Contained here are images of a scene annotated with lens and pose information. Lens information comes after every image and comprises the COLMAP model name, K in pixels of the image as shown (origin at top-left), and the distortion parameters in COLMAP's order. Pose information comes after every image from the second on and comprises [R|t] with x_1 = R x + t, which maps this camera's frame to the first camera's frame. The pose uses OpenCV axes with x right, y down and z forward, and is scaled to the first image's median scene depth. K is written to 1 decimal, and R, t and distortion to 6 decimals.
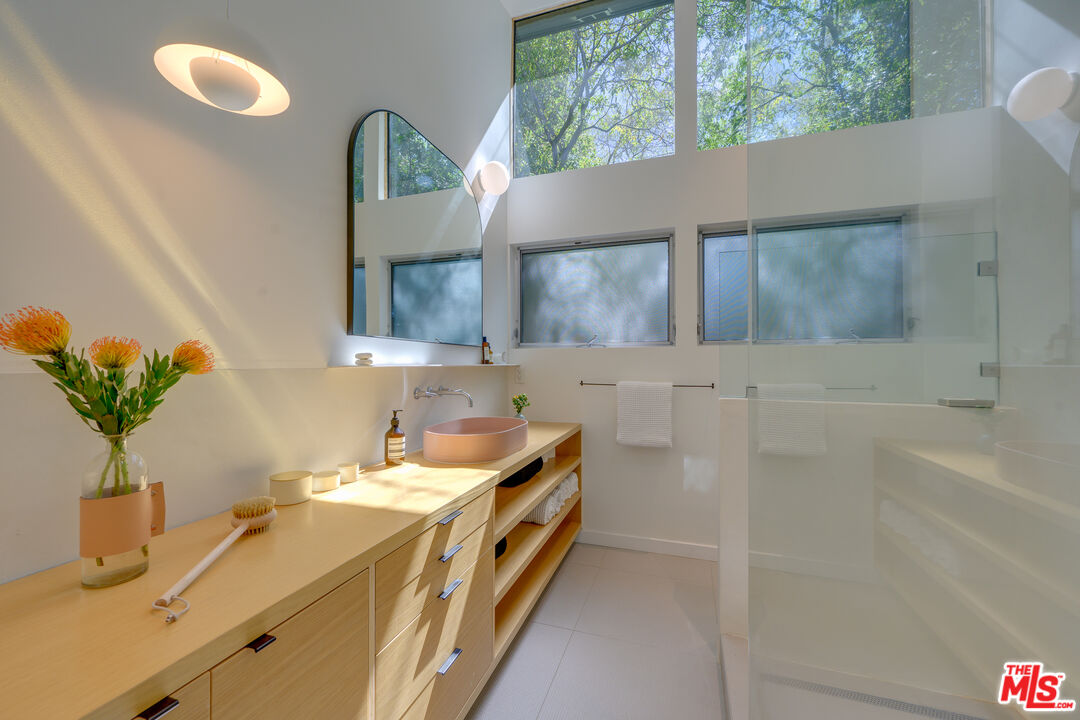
lens RADIAL K [[431.7, 0, 540.0], [0, 431.7, 360.0], [0, 0, 1]] dist [0.007003, -0.000226]
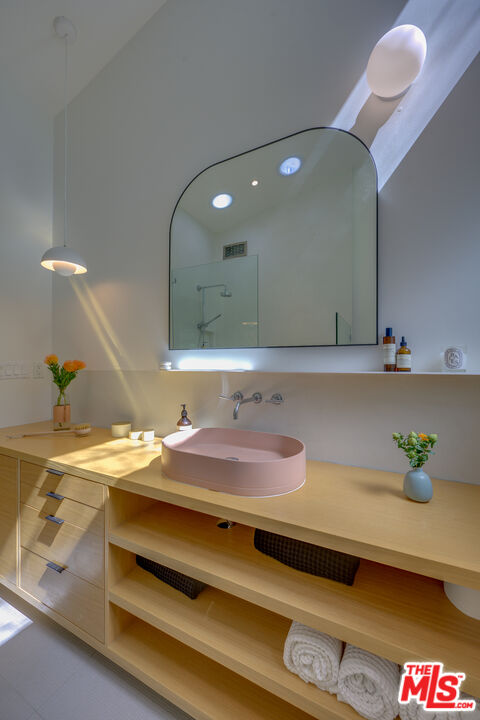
lens RADIAL K [[276.6, 0, 240.0], [0, 276.6, 360.0], [0, 0, 1]] dist [0.003598, 0.000028]
pose [[-0.147304, -0.023494, -0.988812, 0.477326], [0.003766, 0.999697, -0.024314, 0.002325], [0.989084, -0.007306, -0.147171, 1.290165]]
